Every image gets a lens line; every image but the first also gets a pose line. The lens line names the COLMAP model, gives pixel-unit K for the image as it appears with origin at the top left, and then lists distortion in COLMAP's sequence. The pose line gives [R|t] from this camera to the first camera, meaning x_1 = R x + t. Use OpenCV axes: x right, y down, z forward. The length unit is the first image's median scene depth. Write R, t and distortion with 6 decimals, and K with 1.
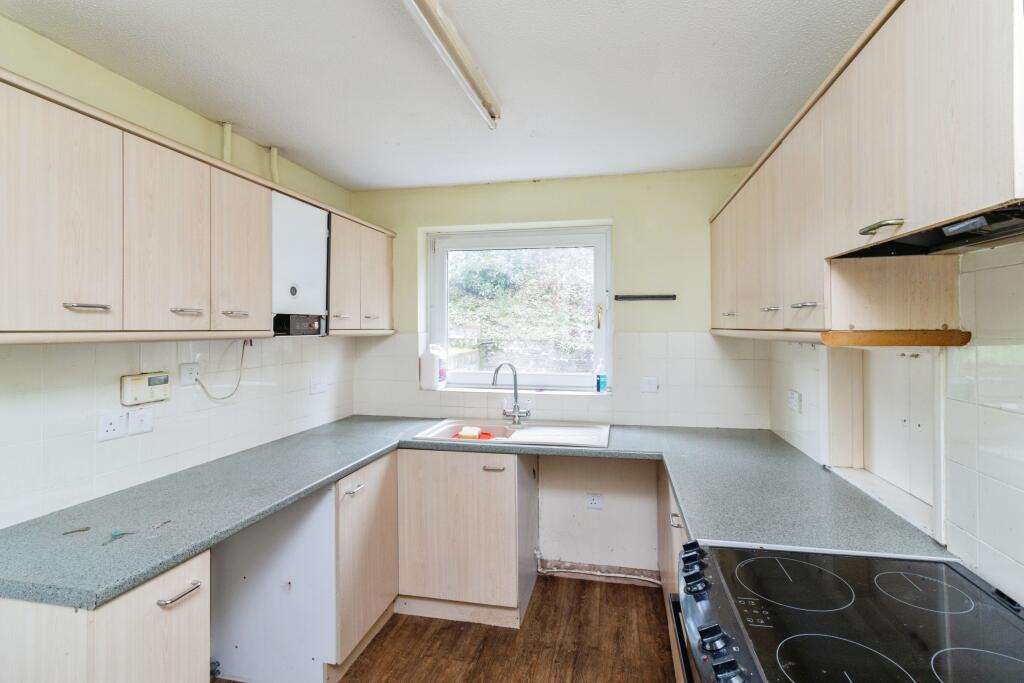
lens RADIAL K [[481.8, 0, 507.3], [0, 481.8, 328.4], [0, 0, 1]] dist [-0.001253, -0.000251]
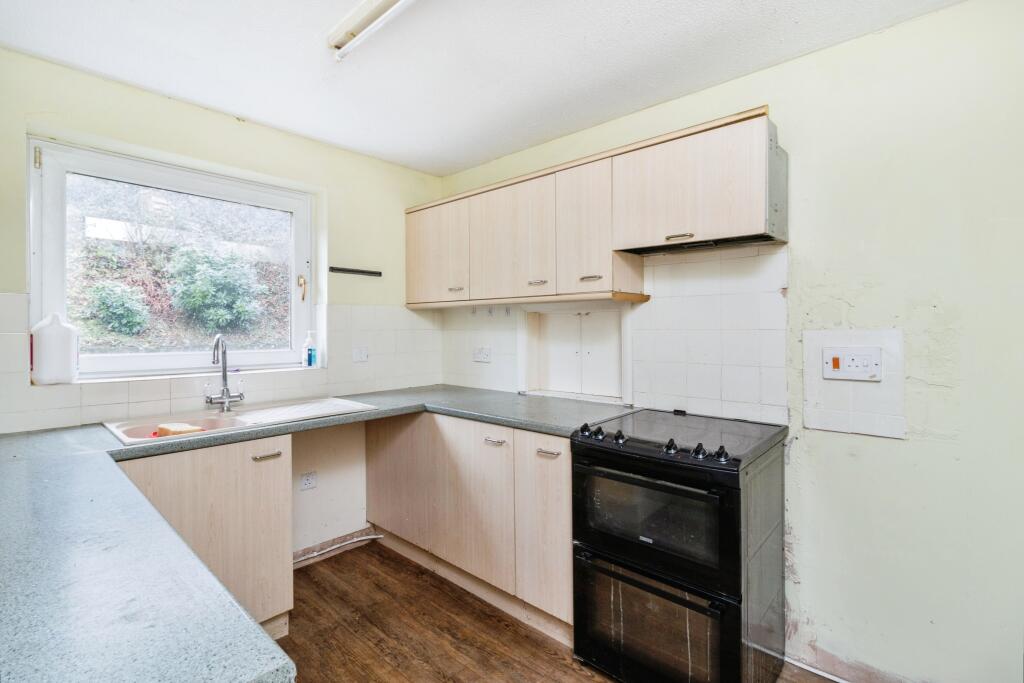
lens RADIAL K [[481.8, 0, 507.3], [0, 481.8, 328.4], [0, 0, 1]] dist [-0.001253, -0.000251]
pose [[0.508732, 0.001549, 0.860924, -0.448328], [-0.000480, 0.999999, -0.001515, 0.060427], [-0.860925, 0.000358, 0.508732, 0.183569]]
